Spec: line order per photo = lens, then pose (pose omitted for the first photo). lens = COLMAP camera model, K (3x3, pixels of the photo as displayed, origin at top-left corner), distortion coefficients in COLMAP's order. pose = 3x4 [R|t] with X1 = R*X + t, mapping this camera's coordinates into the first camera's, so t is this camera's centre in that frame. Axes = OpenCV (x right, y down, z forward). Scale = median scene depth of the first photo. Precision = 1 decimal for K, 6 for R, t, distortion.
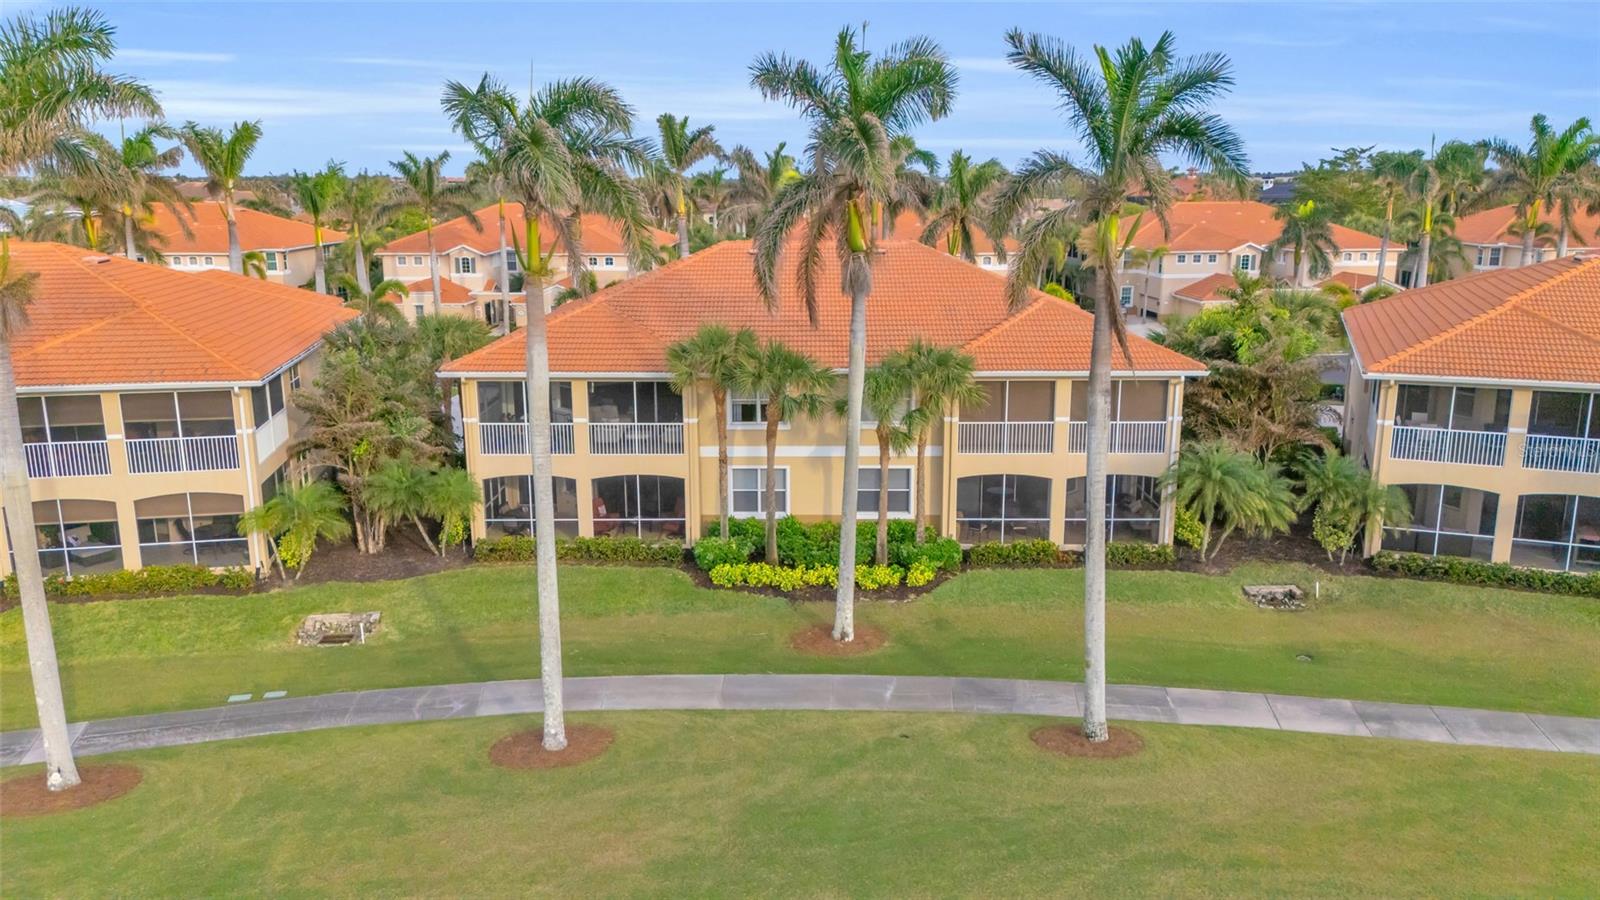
lens RADIAL K [[1232.8, 0, 800.0], [0, 1232.8, 450.0], [0, 0, 1]] dist [0.003638, -0.001092]
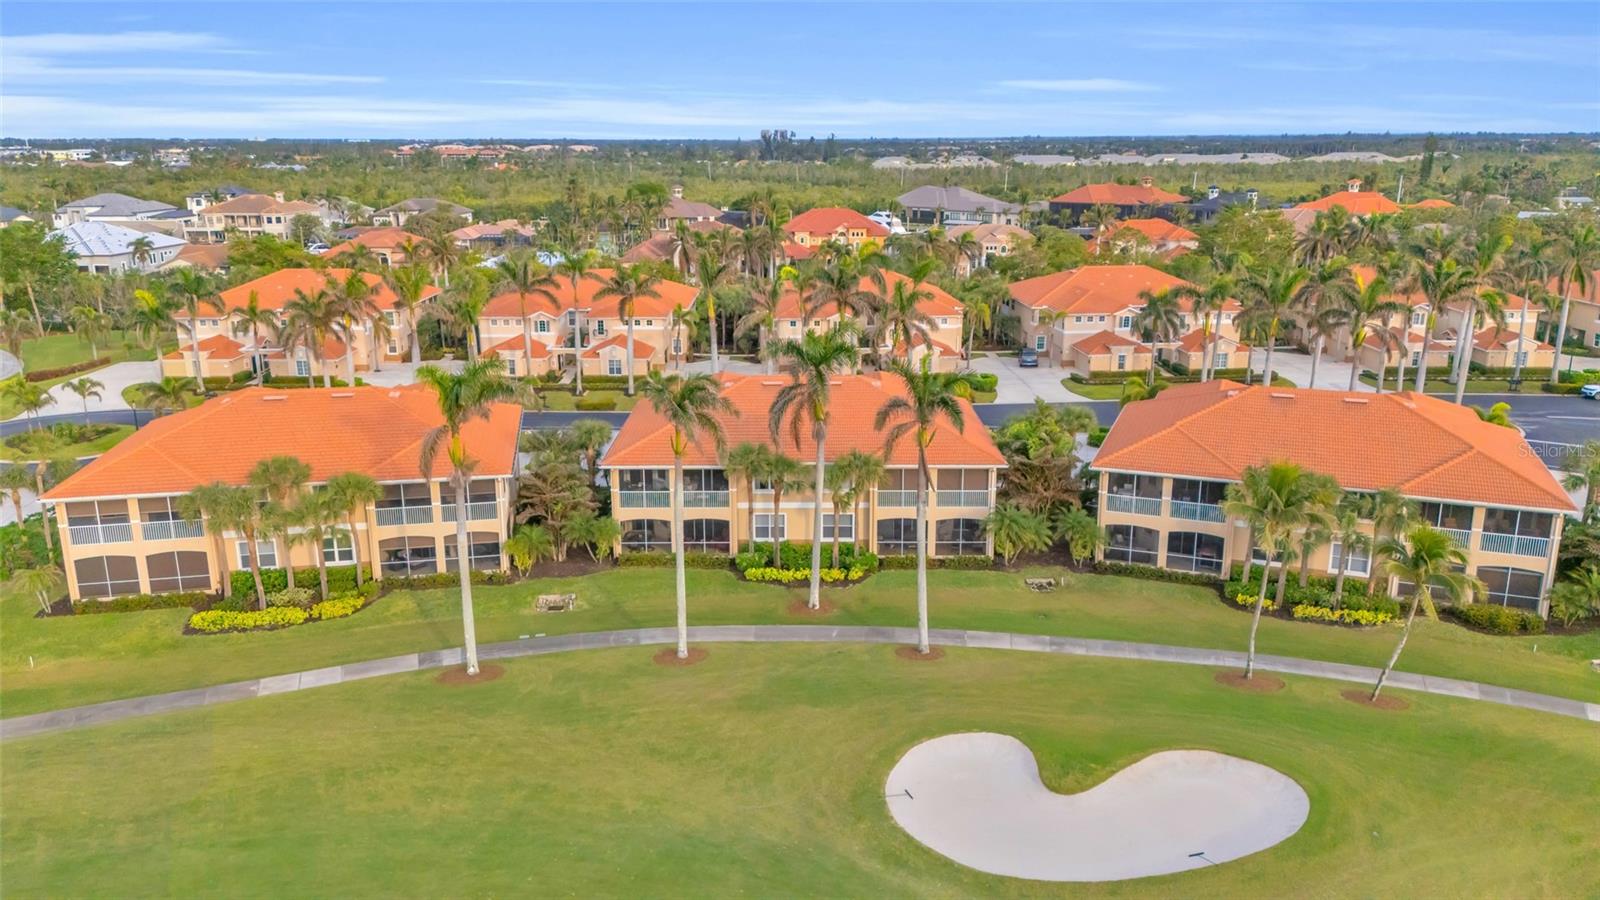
lens RADIAL K [[1232.8, 0, 800.0], [0, 1232.8, 450.0], [0, 0, 1]] dist [0.003638, -0.001092]
pose [[0.999983, -0.001426, 0.005645, 0.001838], [0.001249, 0.999513, 0.031175, -0.147697], [-0.005687, -0.031168, 0.999498, -0.887738]]
